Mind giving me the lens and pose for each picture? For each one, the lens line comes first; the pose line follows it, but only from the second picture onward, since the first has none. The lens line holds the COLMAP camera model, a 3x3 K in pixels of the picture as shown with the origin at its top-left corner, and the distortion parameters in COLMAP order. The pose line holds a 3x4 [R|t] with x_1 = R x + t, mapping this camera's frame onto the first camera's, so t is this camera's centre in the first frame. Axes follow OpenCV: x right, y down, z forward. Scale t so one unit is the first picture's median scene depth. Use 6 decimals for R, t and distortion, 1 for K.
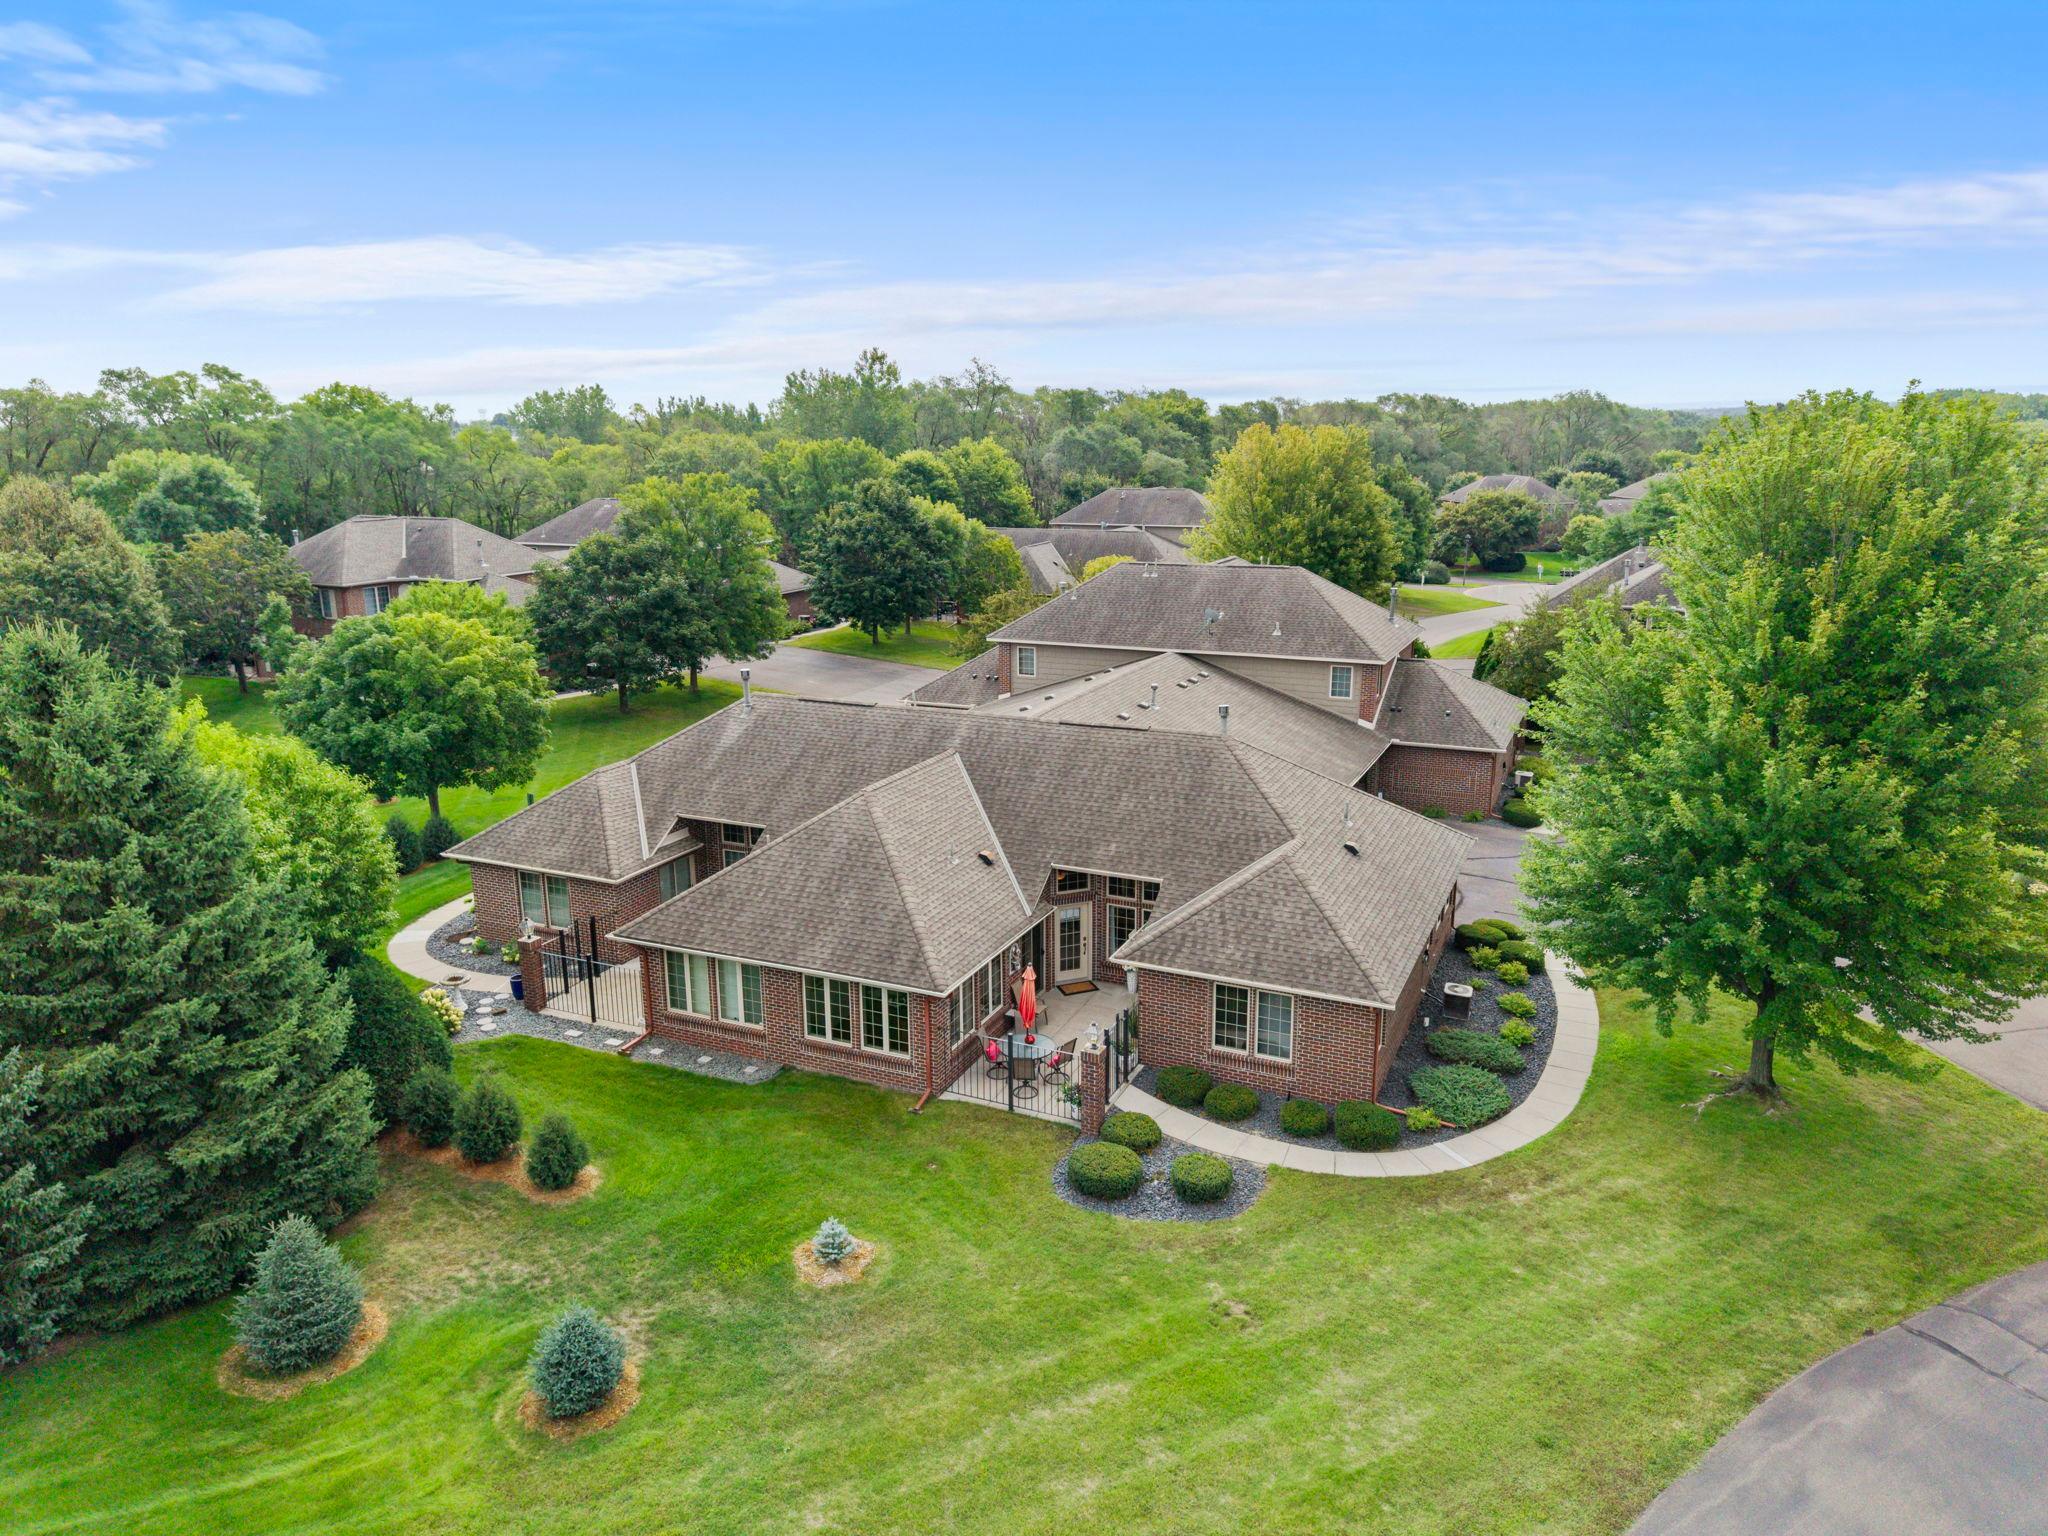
lens RADIAL K [[1377.6, 0, 1031.2], [0, 1377.6, 769.3], [0, 0, 1]] dist [0.022652, -0.016872]
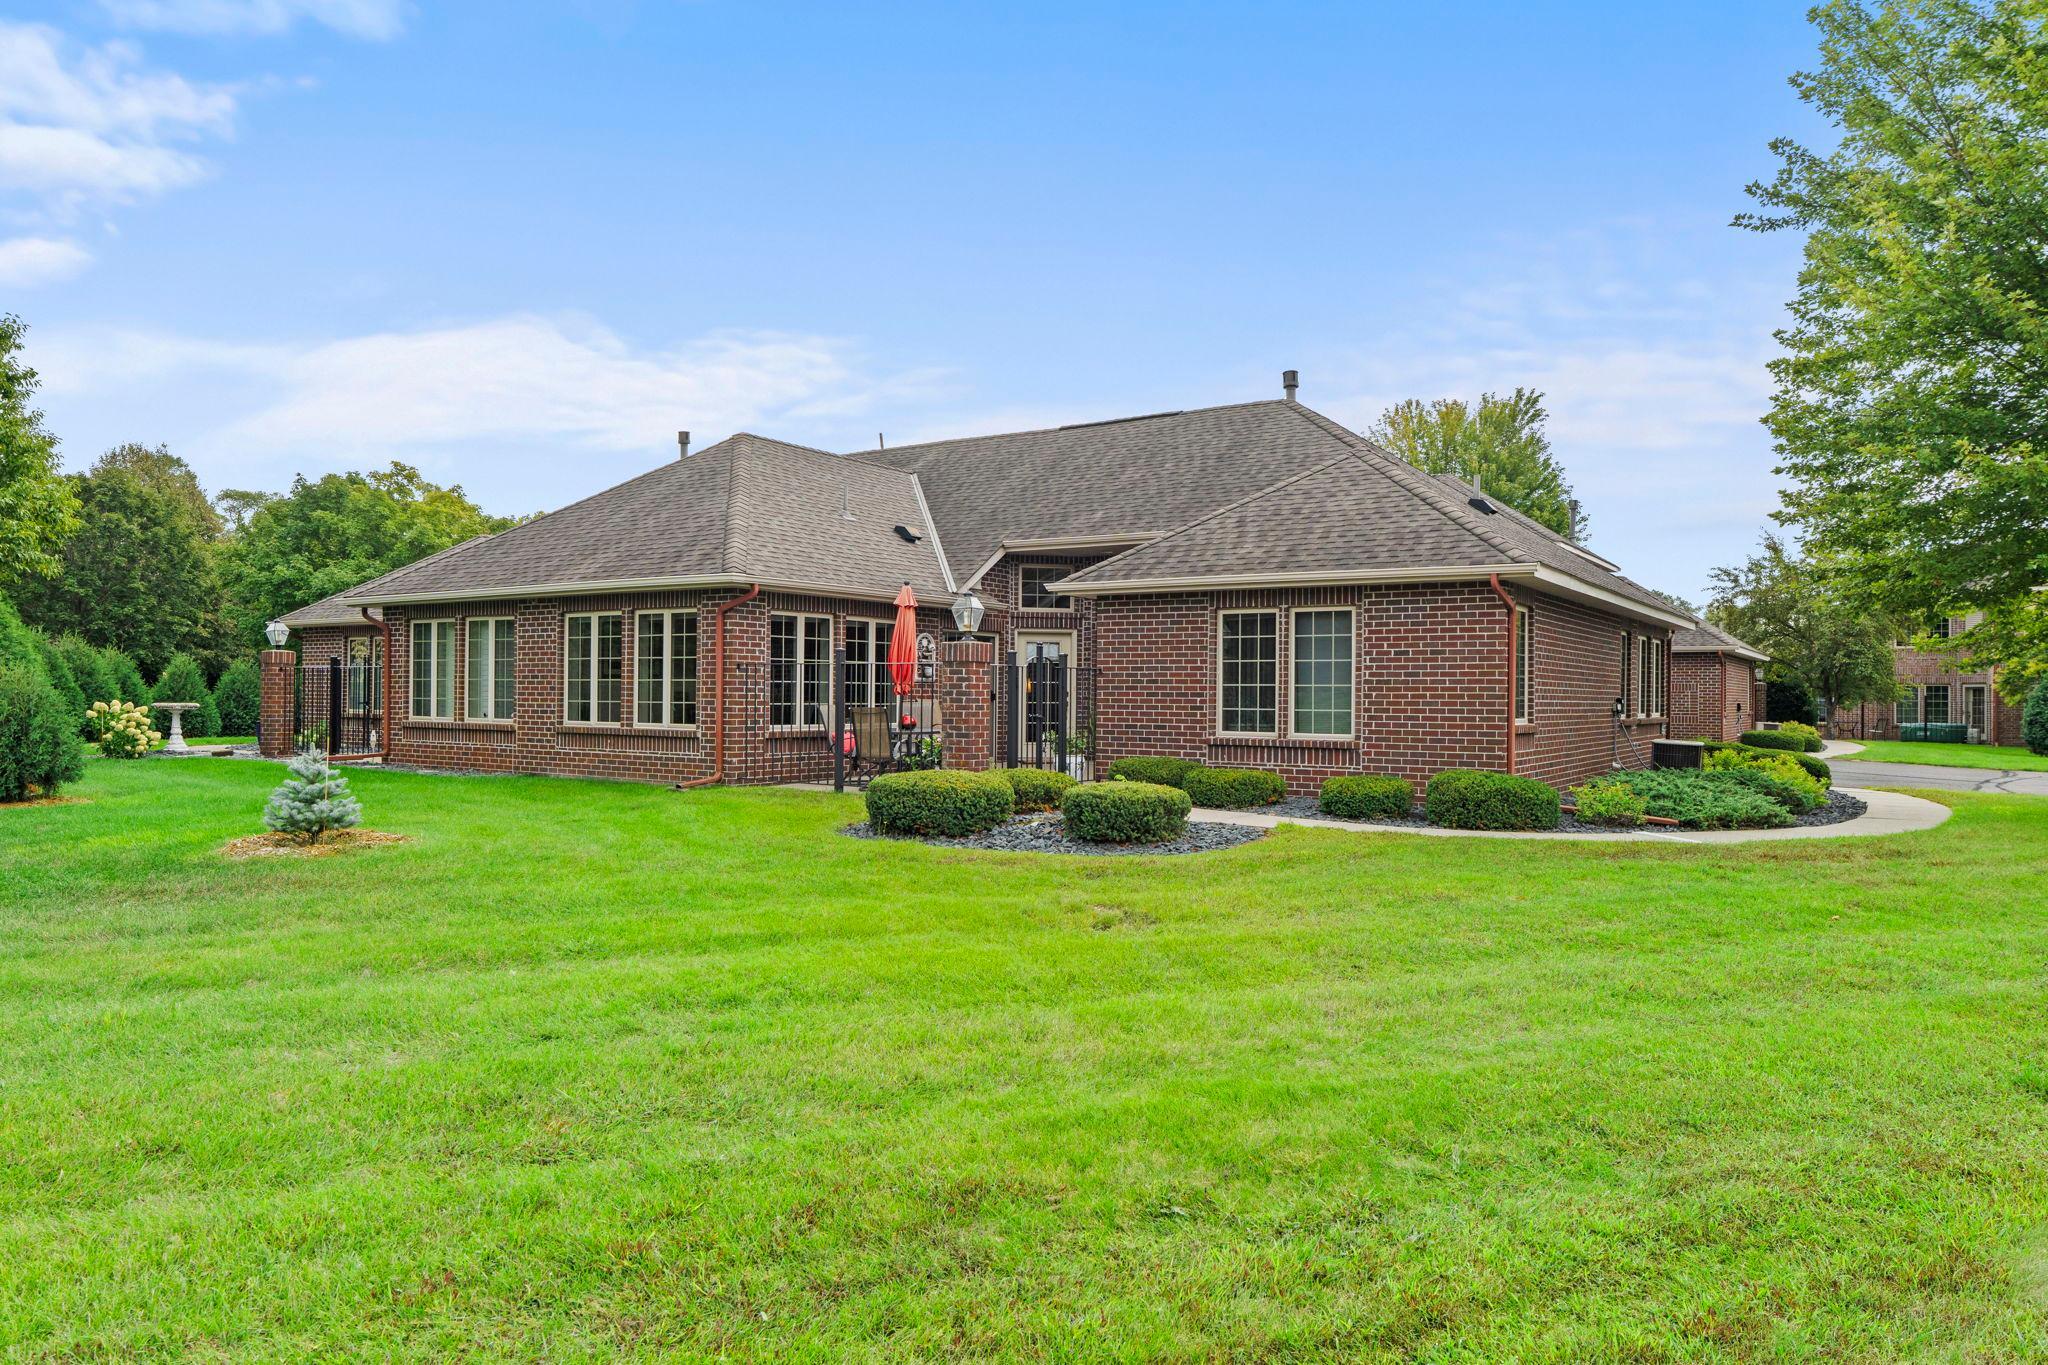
lens RADIAL K [[1330.3, 0, 1024.0], [0, 1330.3, 682.5], [0, 0, 1]] dist [-0.000642, 0.001145]
pose [[0.985969, 0.009297, -0.166669, 0.130065], [-0.050273, 0.968630, -0.243369, 0.287453], [0.159178, 0.248333, 0.955507, 0.418651]]
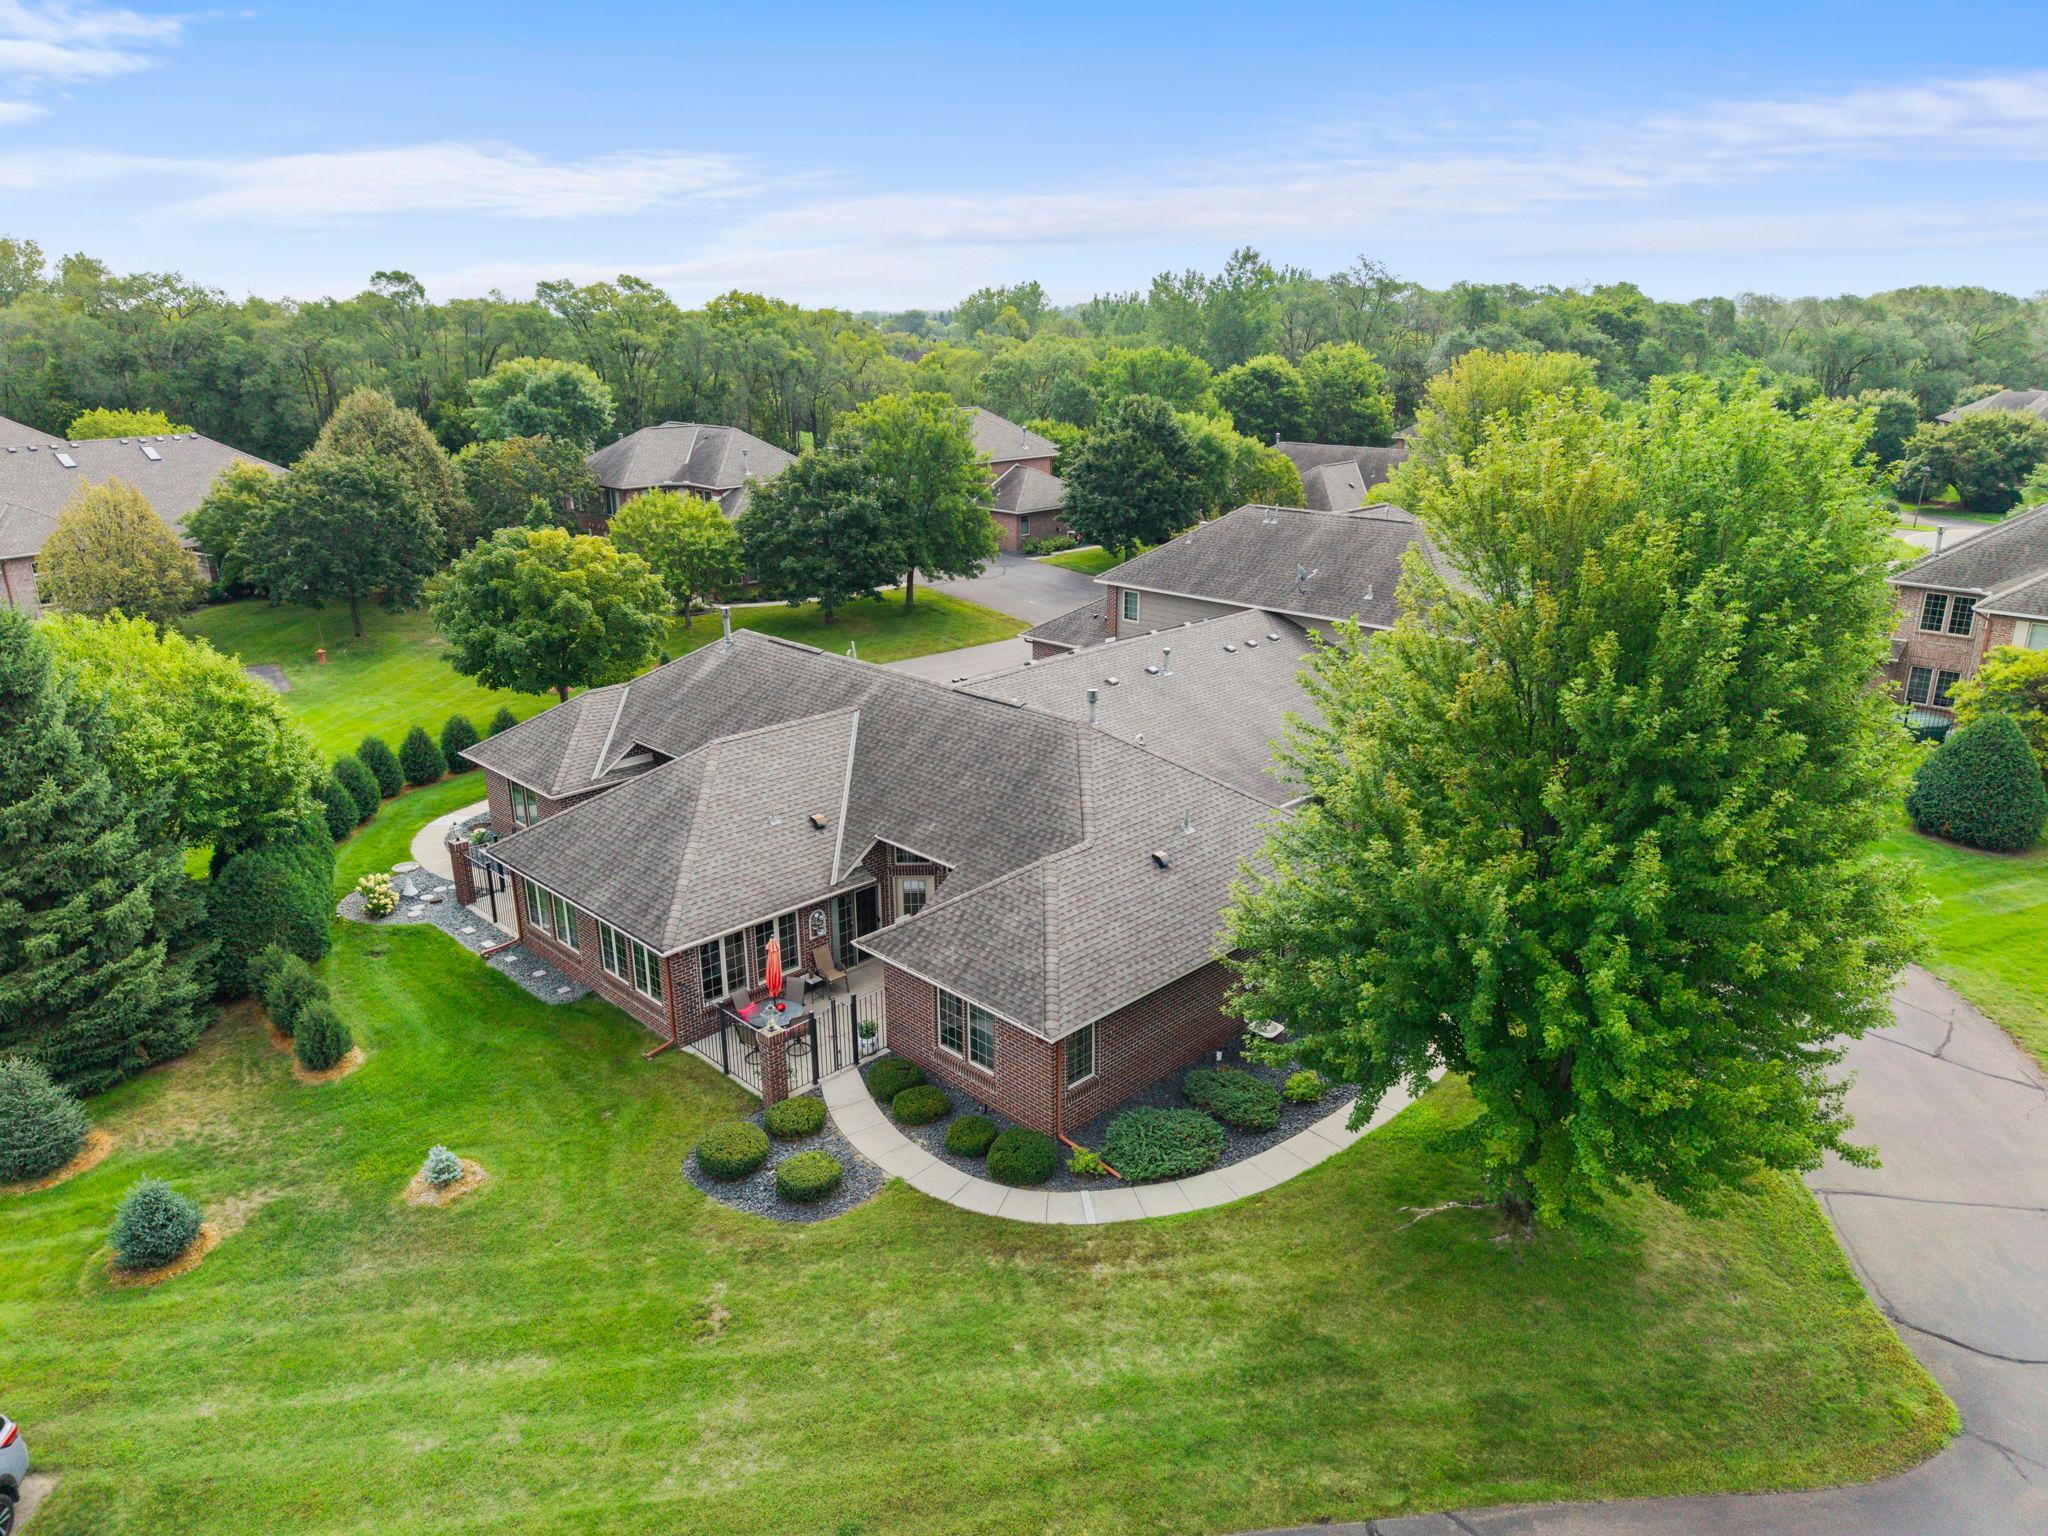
lens RADIAL K [[1377.6, 0, 1031.2], [0, 1377.6, 769.3], [0, 0, 1]] dist [0.022652, -0.016872]
pose [[0.936975, 0.111283, -0.331201, 0.446310], [-0.085789, 0.992179, 0.090673, -0.078697], [0.338701, -0.056545, 0.939193, 0.105061]]
